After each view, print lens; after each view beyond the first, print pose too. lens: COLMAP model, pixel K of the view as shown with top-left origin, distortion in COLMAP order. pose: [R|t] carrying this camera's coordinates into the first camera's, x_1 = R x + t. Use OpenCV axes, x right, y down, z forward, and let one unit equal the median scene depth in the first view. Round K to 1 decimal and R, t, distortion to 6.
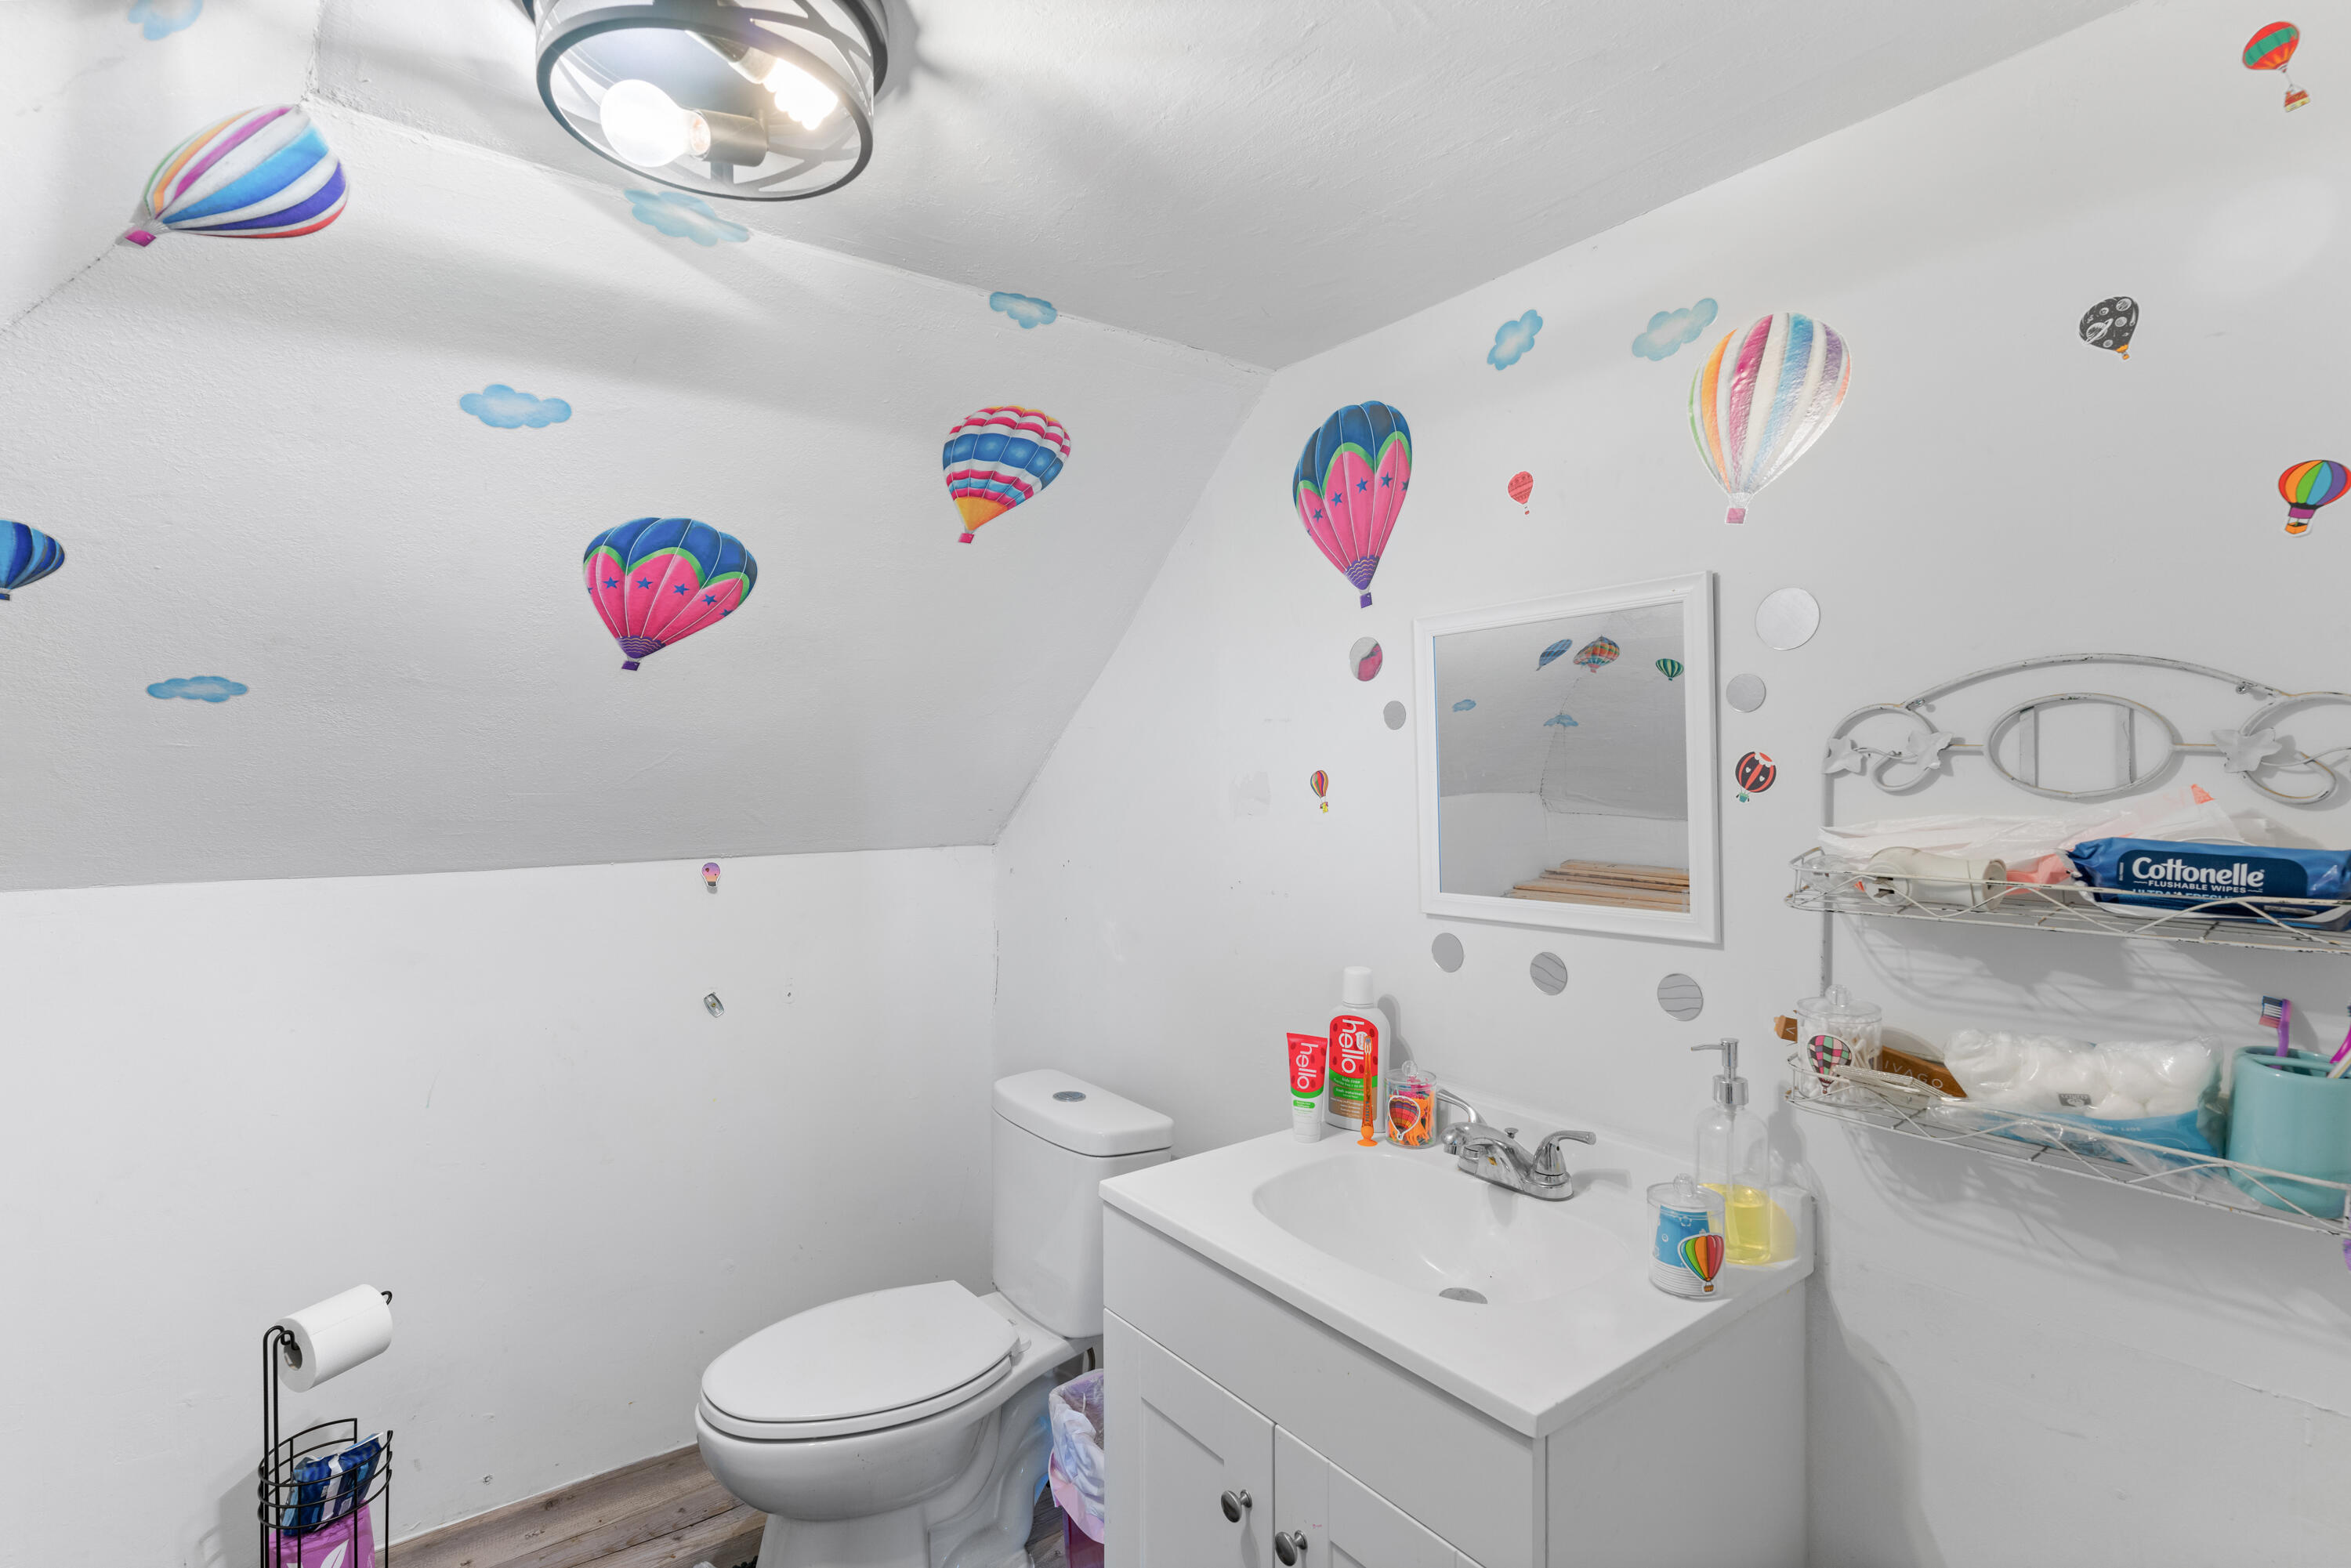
lens RADIAL K [[1125.6, 0, 1176.0], [0, 1125.6, 783.9], [0, 0, 1]] dist [-0.001971, -0.000045]
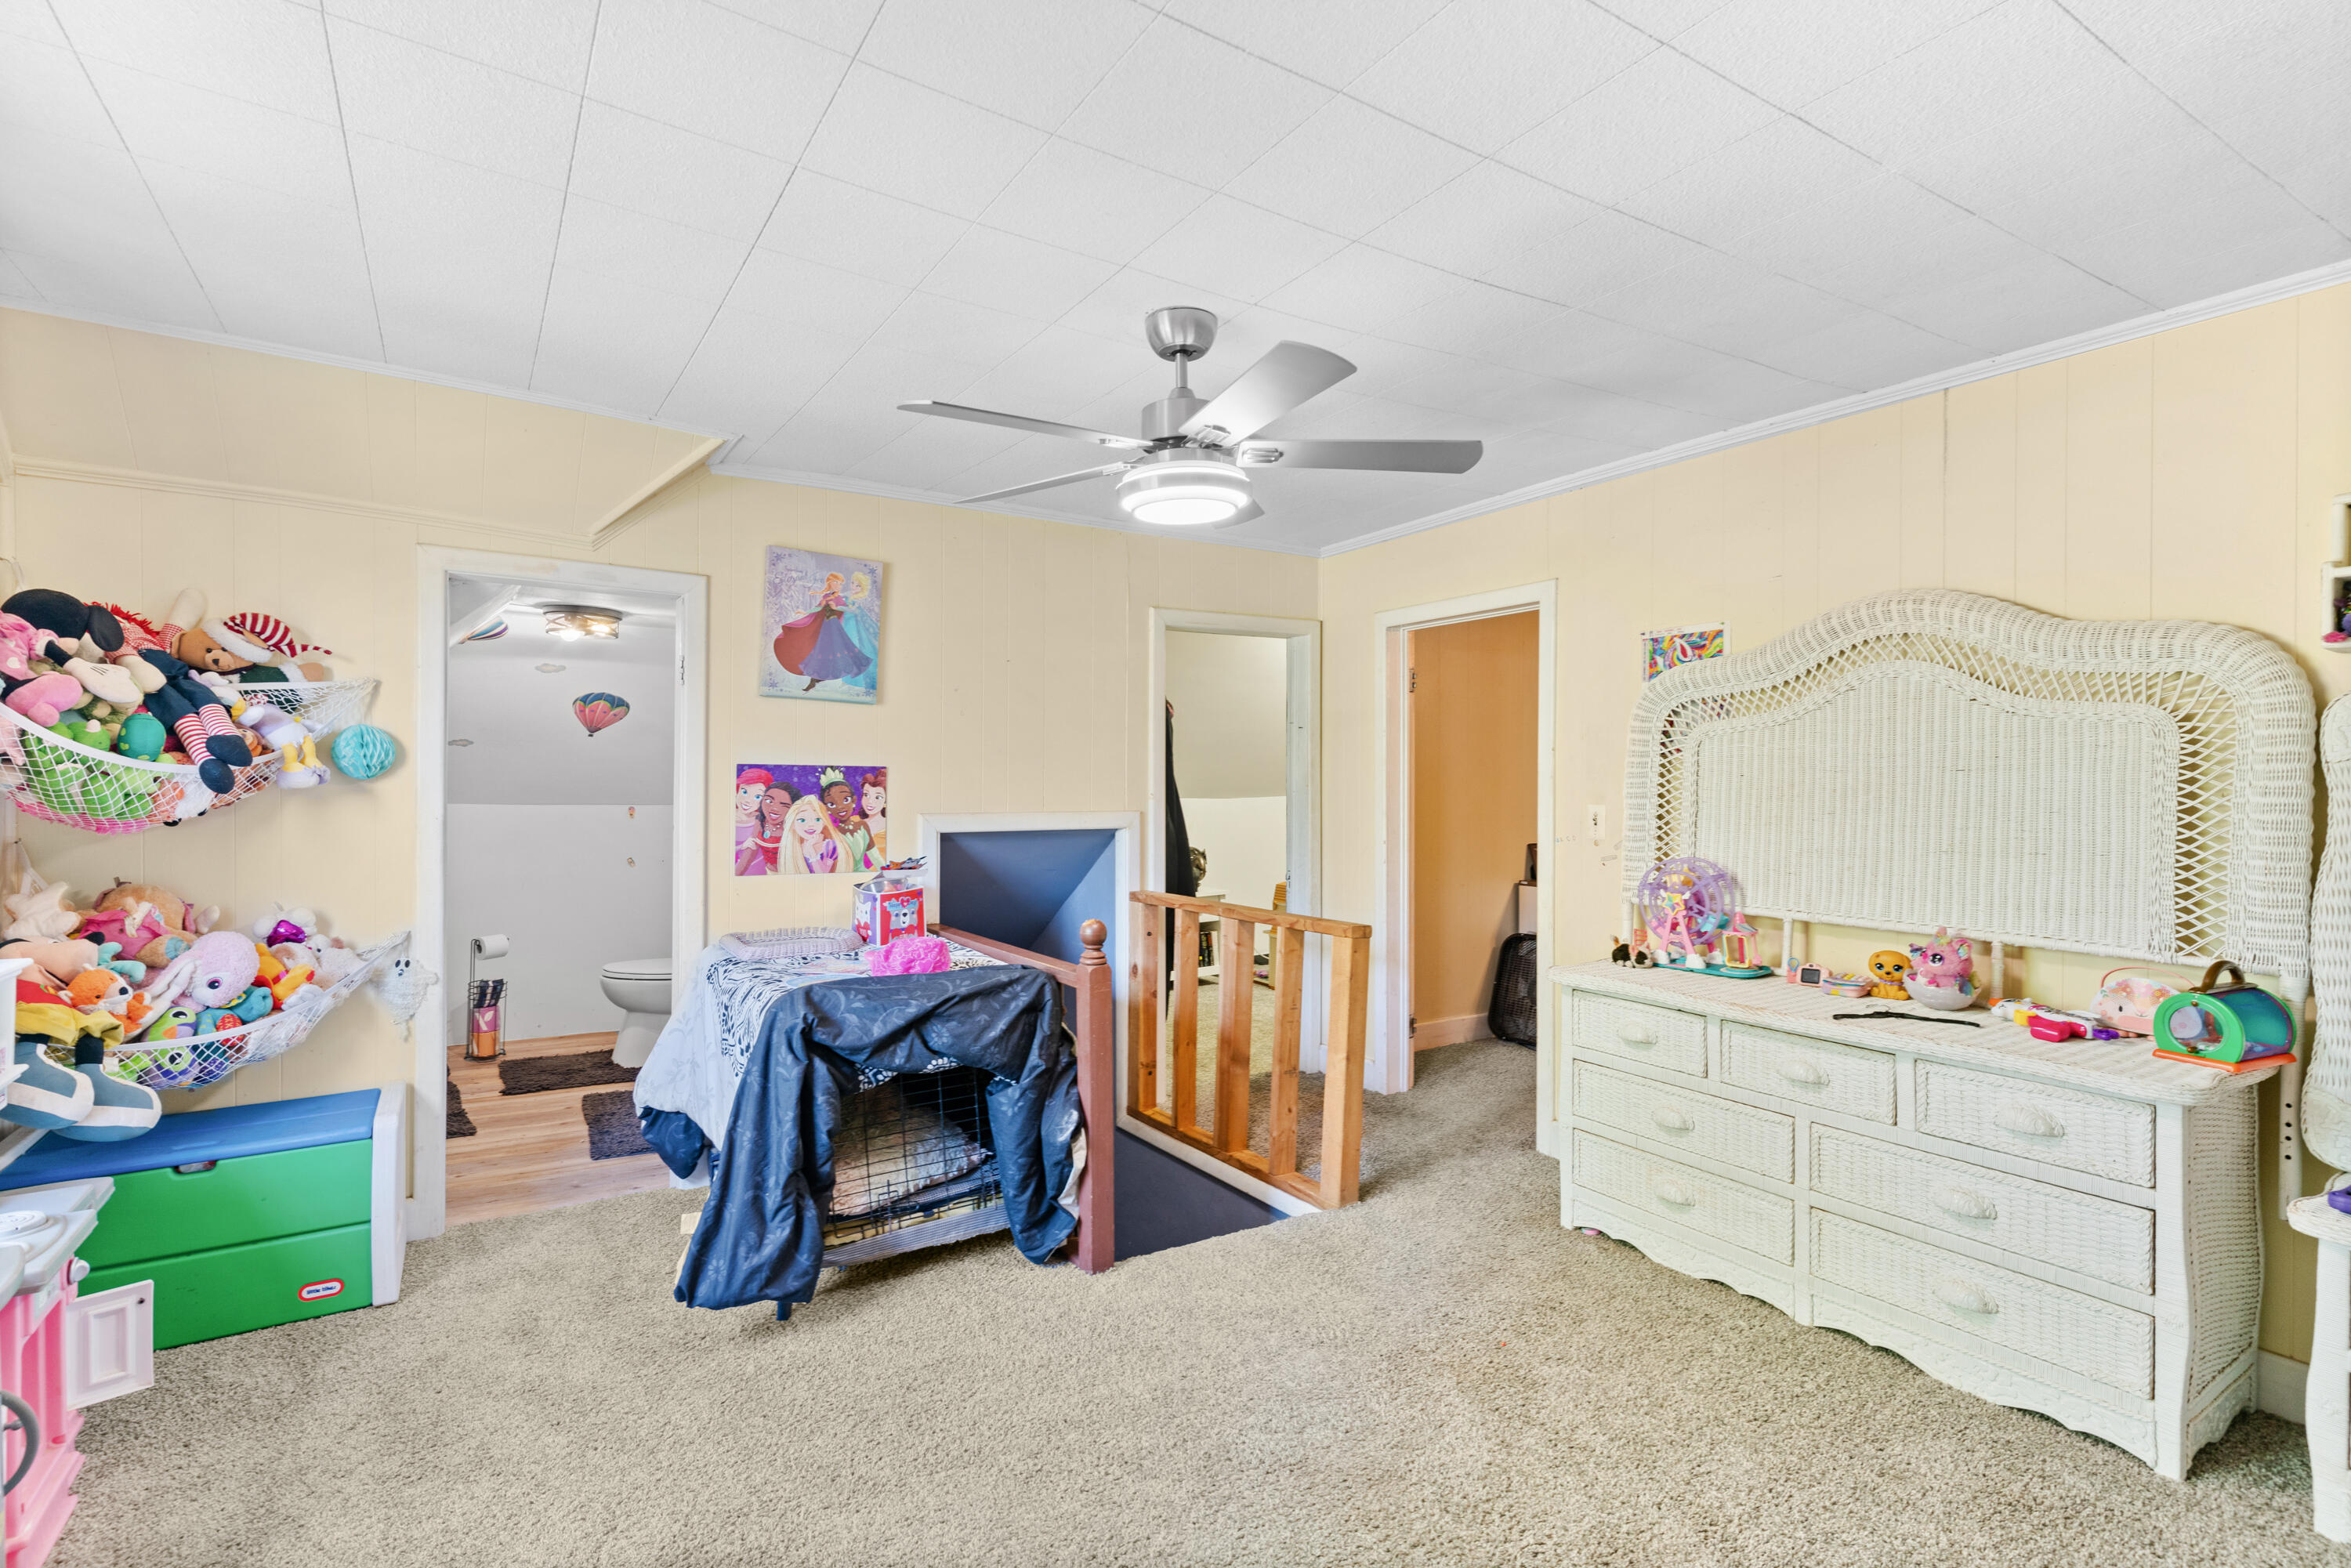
lens RADIAL K [[1125.6, 0, 1176.7], [0, 1125.6, 784.0], [0, 0, 1]] dist [-0.001971, -0.000045]
pose [[0.995817, 0.022273, -0.088611, 1.472801], [-0.024098, 0.999518, -0.019575, 0.050475], [0.088132, 0.021629, 0.995874, -2.035479]]
